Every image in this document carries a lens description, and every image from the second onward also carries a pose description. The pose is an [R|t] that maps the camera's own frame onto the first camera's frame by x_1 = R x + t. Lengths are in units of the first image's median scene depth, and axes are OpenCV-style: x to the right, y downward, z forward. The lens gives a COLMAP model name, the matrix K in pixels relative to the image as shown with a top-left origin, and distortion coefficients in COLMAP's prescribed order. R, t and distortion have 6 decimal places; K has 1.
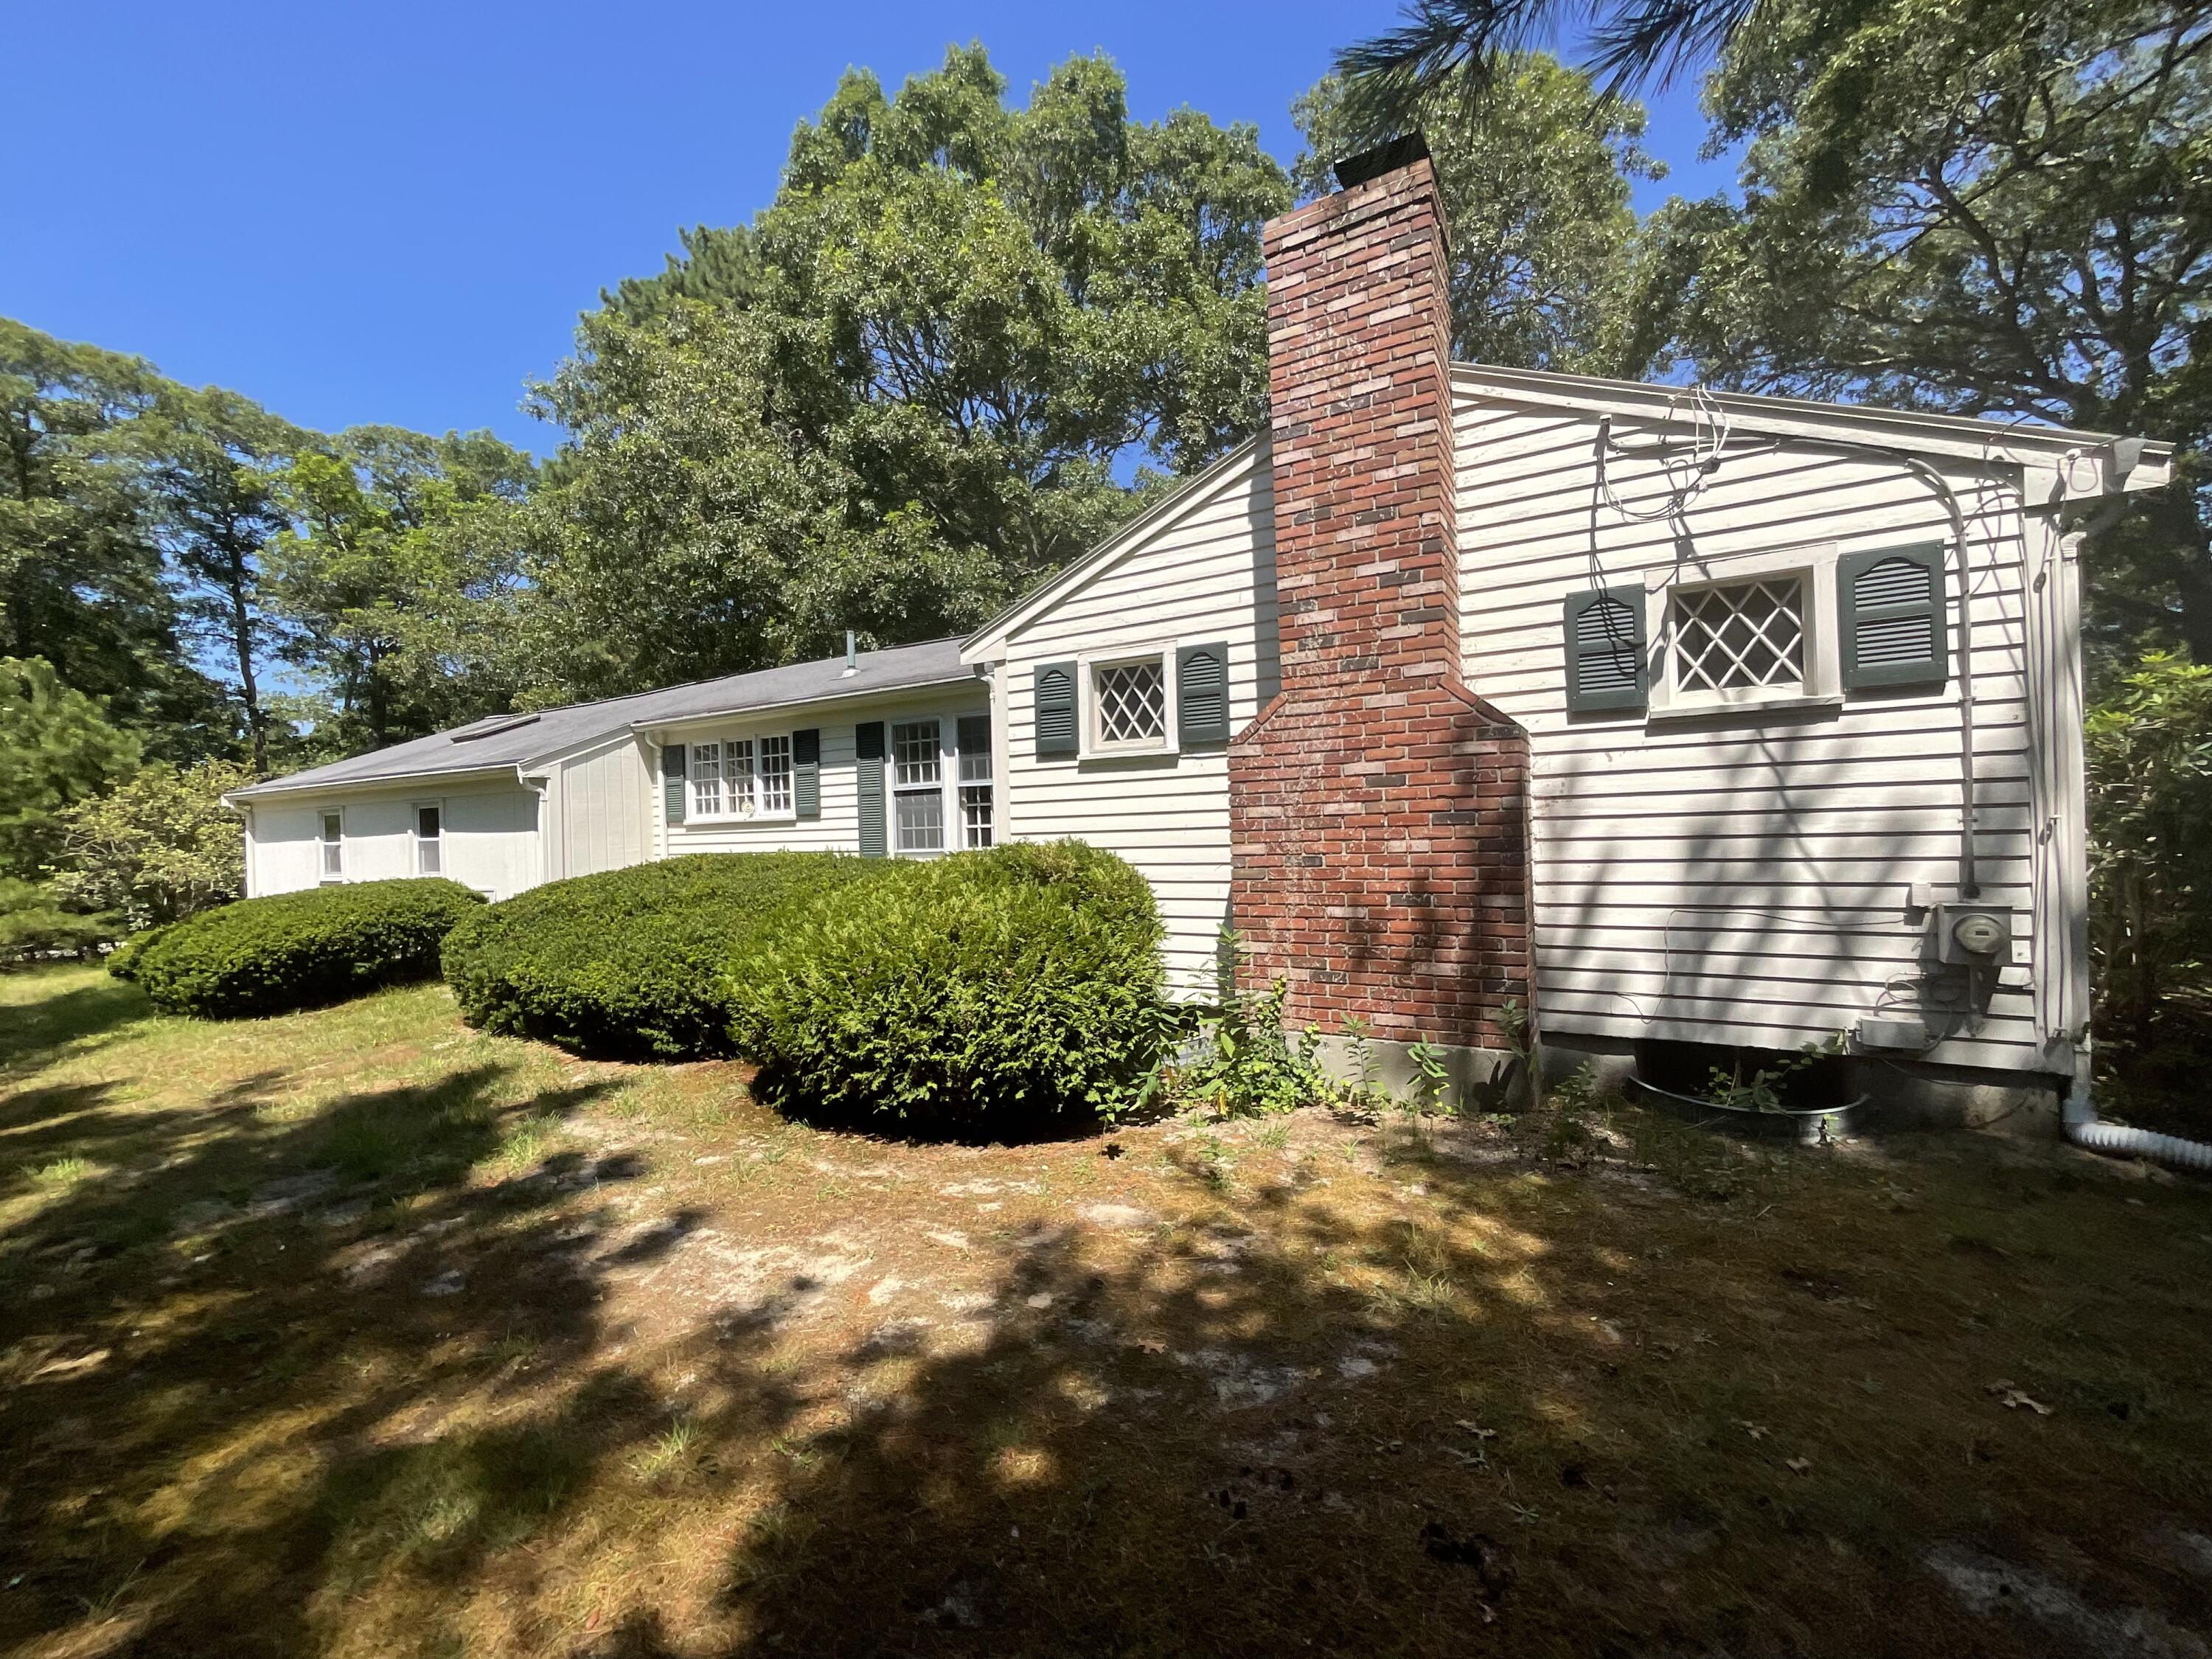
lens RADIAL K [[884.9, 0, 1105.0], [0, 884.9, 825.1], [0, 0, 1]] dist [-0.000952, 0.000213]
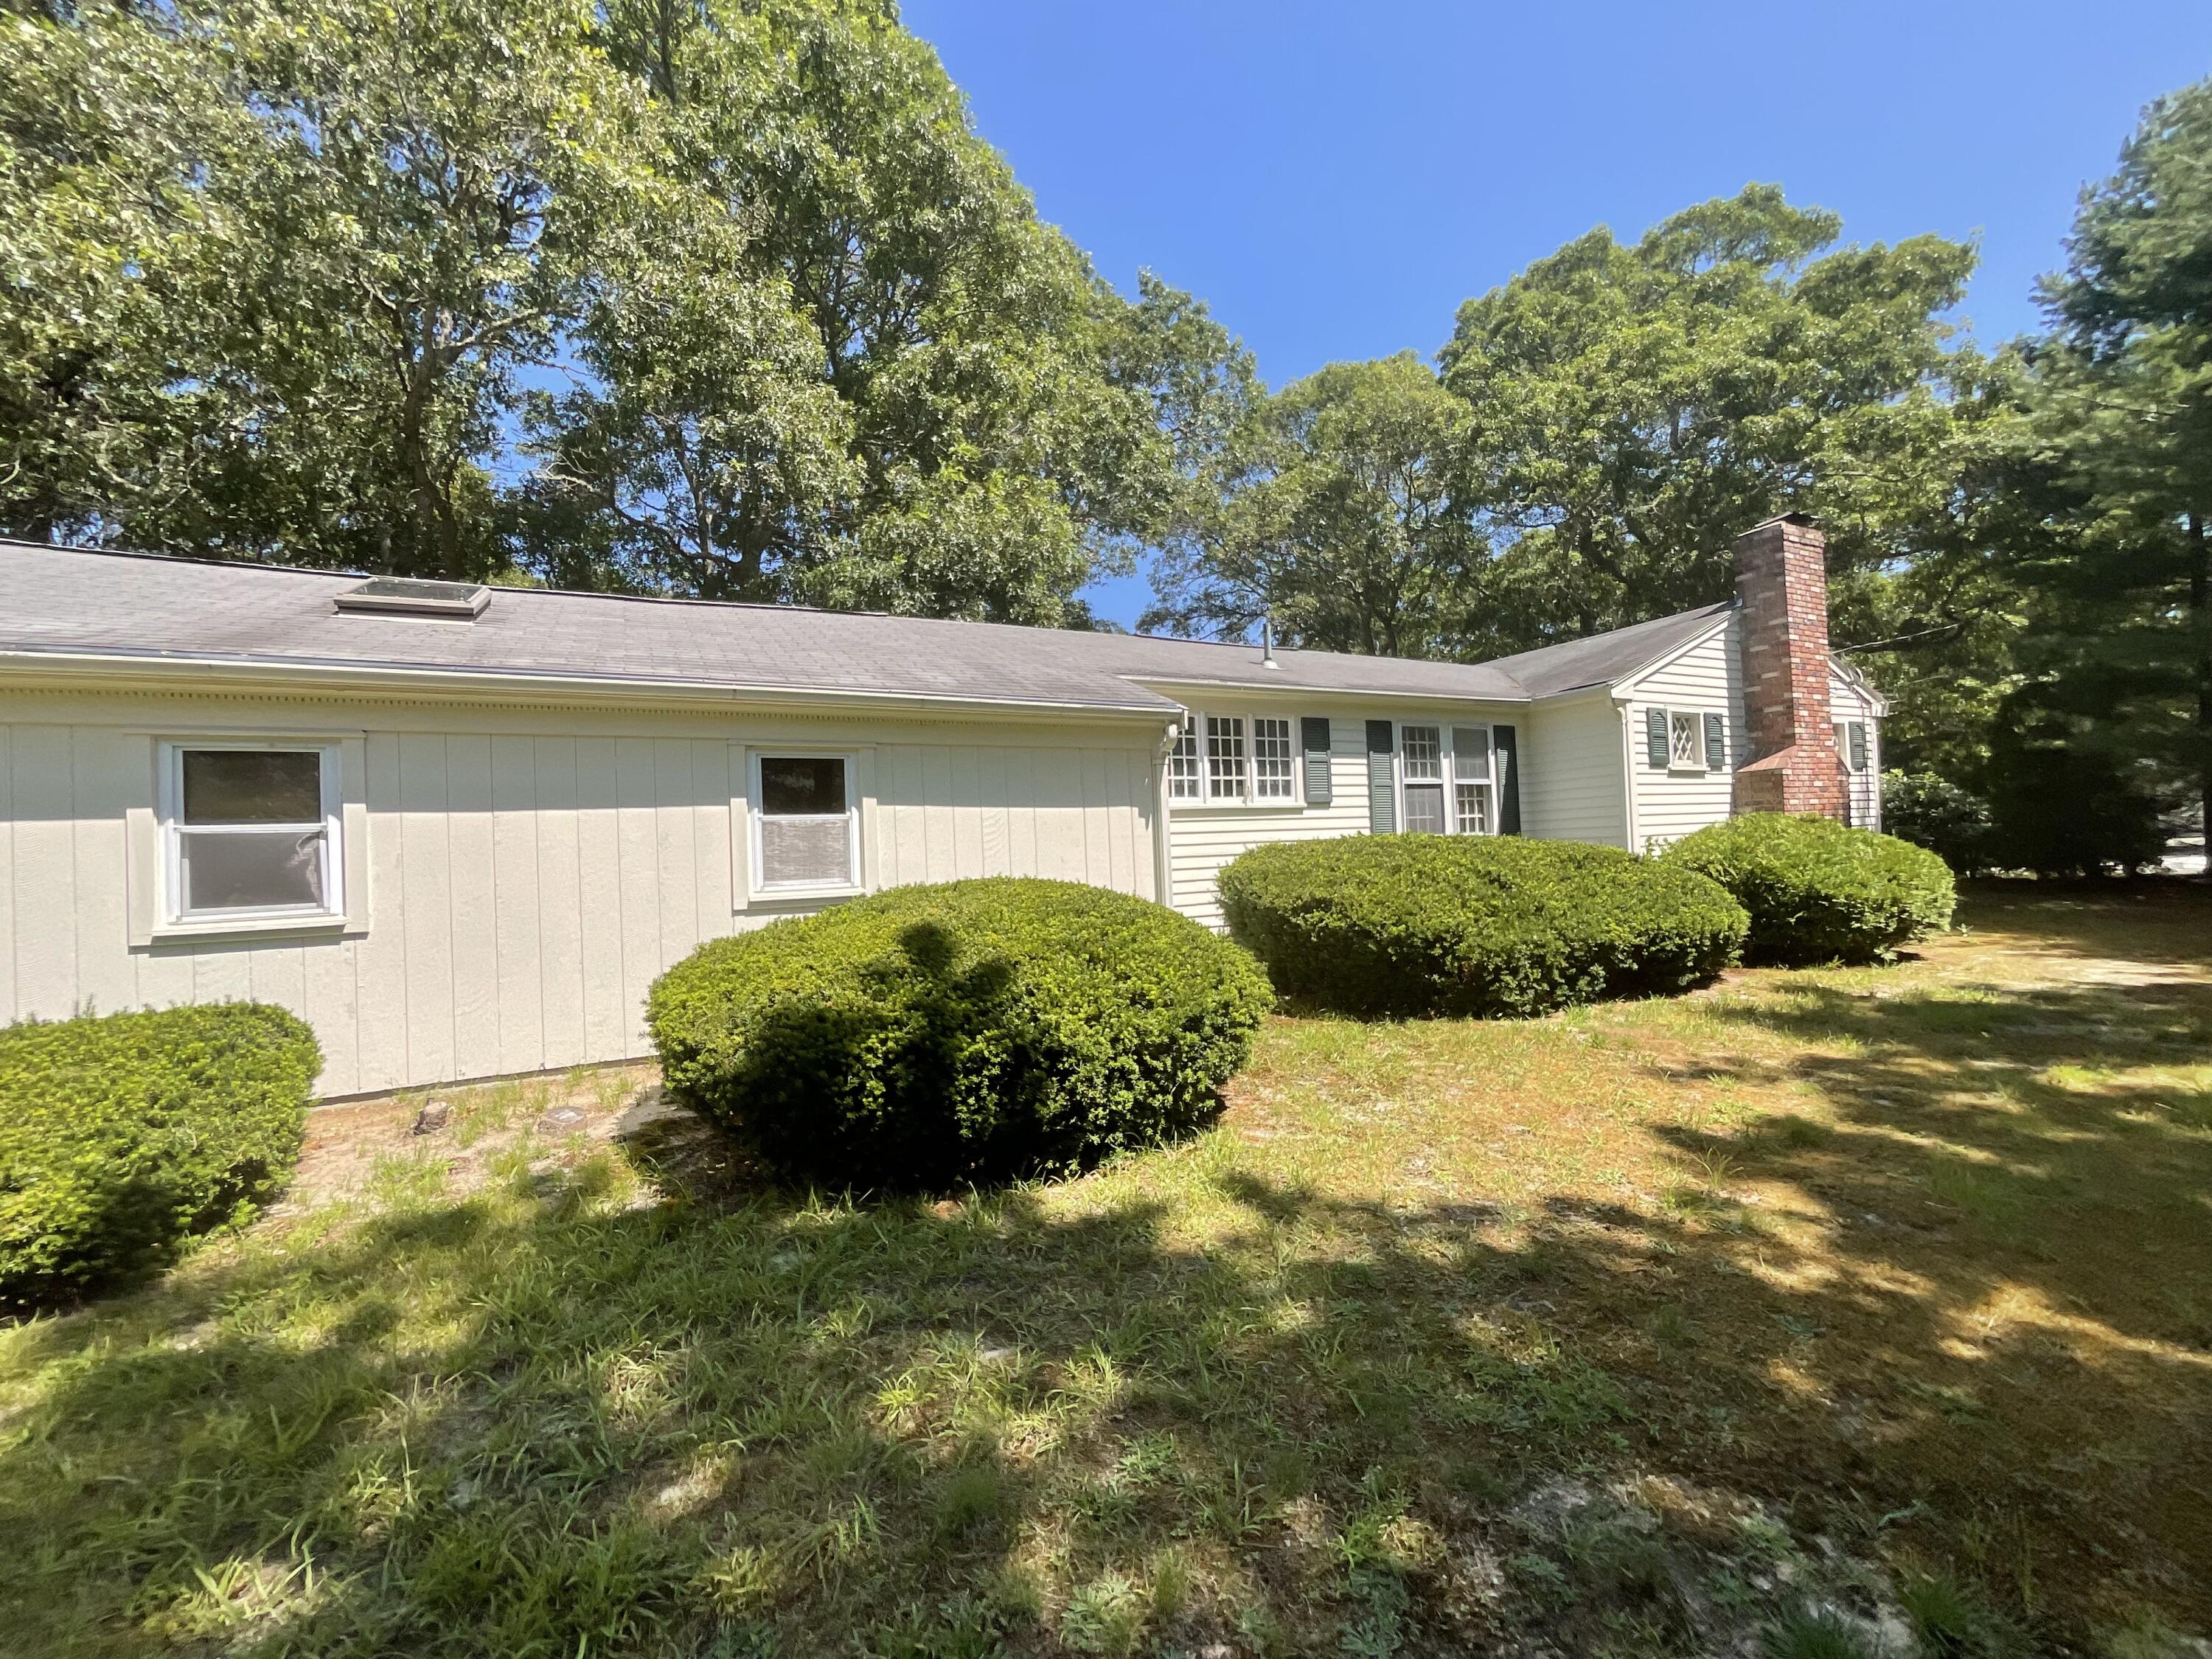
lens RADIAL K [[884.9, 0, 1105.8], [0, 884.9, 828.2], [0, 0, 1]] dist [-0.000952, 0.000213]
pose [[0.530593, 0.027613, 0.847177, -1.347405], [0.022050, 0.998681, -0.046361, 0.059629], [-0.847340, 0.043279, 0.529285, 0.703280]]
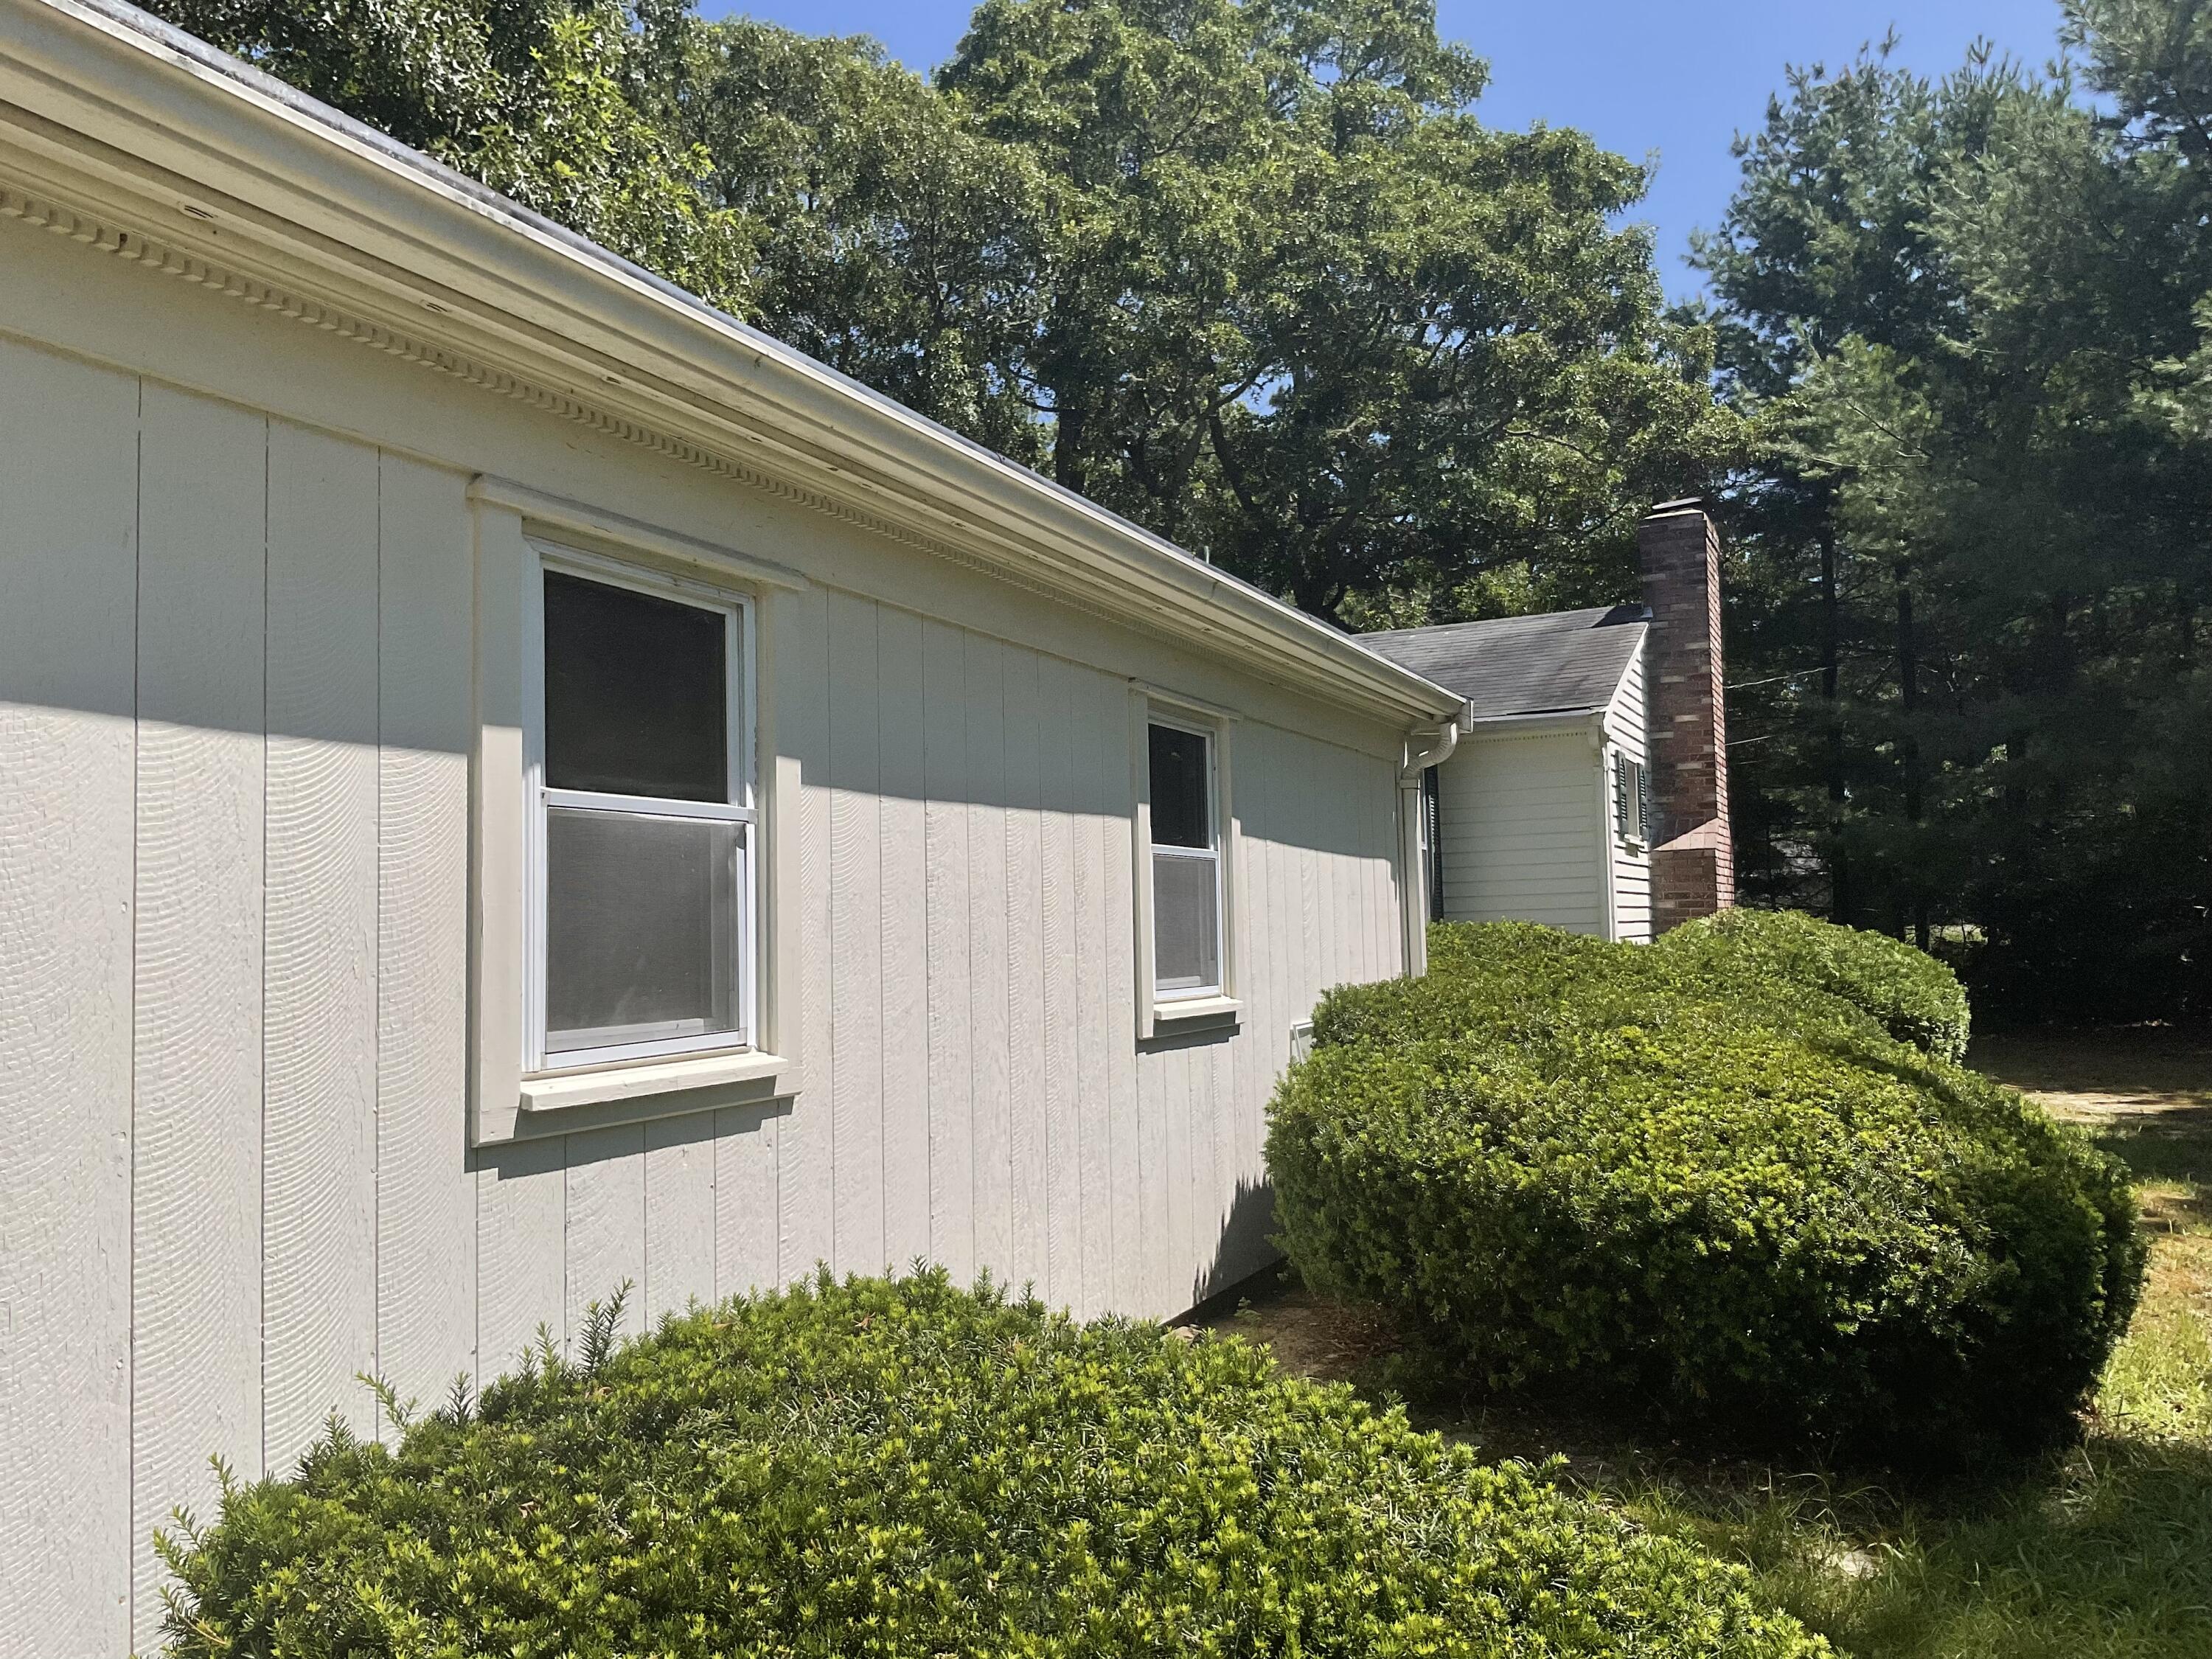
lens RADIAL K [[1880.6, 0, 1106.3], [0, 1880.6, 829.1], [0, 0, 1]] dist [-0.010898, -0.008866]
pose [[-0.126091, 0.095159, 0.987444, -1.568492], [0.037357, 0.995138, -0.091130, 0.068611], [-0.991315, 0.025398, -0.129033, 1.336554]]
